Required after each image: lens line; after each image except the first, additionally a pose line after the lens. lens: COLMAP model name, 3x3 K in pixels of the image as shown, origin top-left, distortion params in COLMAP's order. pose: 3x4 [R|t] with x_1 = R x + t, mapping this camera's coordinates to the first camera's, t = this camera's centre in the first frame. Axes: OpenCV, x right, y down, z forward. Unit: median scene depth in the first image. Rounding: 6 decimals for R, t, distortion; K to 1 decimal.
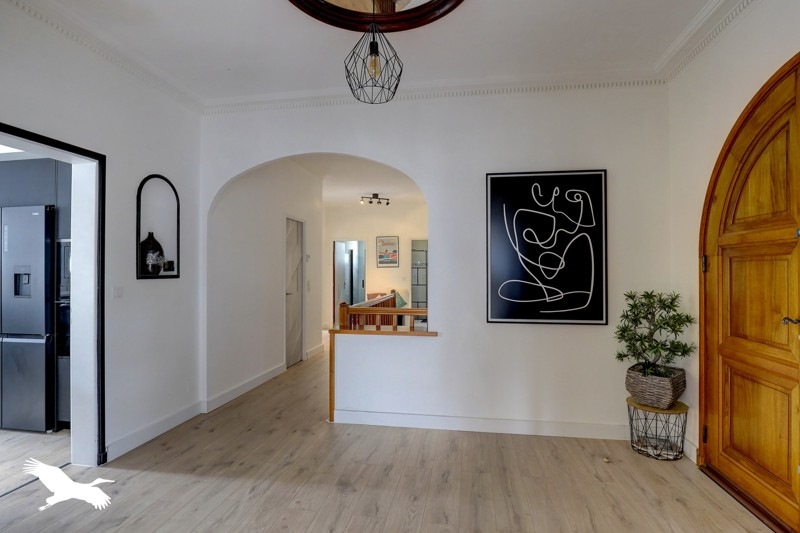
lens RADIAL K [[413.7, 0, 400.0], [0, 413.7, 266.5], [0, 0, 1]] dist [0.000031, -0.000004]
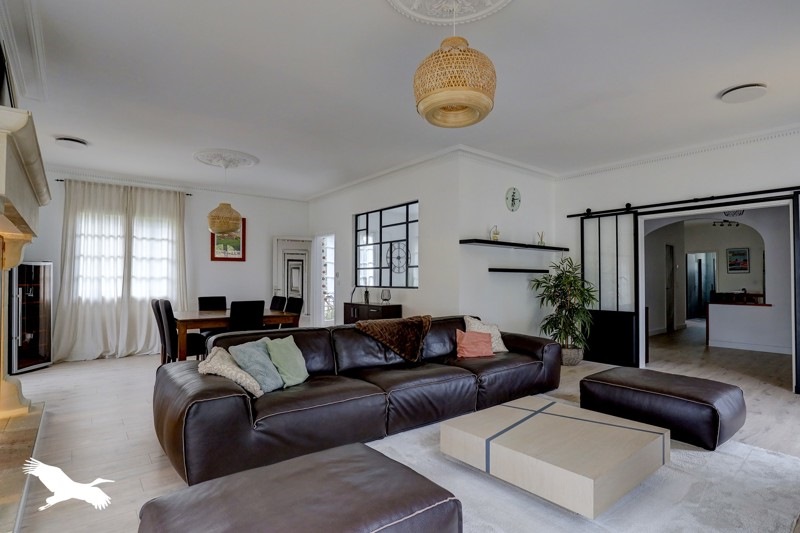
lens RADIAL K [[414.5, 0, 400.0], [0, 414.5, 266.5], [0, 0, 1]] dist [-0.027644, -0.000086]
pose [[0.751527, -0.015668, -0.659516, 0.012645], [0.002733, 0.999783, -0.020637, 0.004224], [0.659696, 0.013707, 0.751407, -0.608767]]
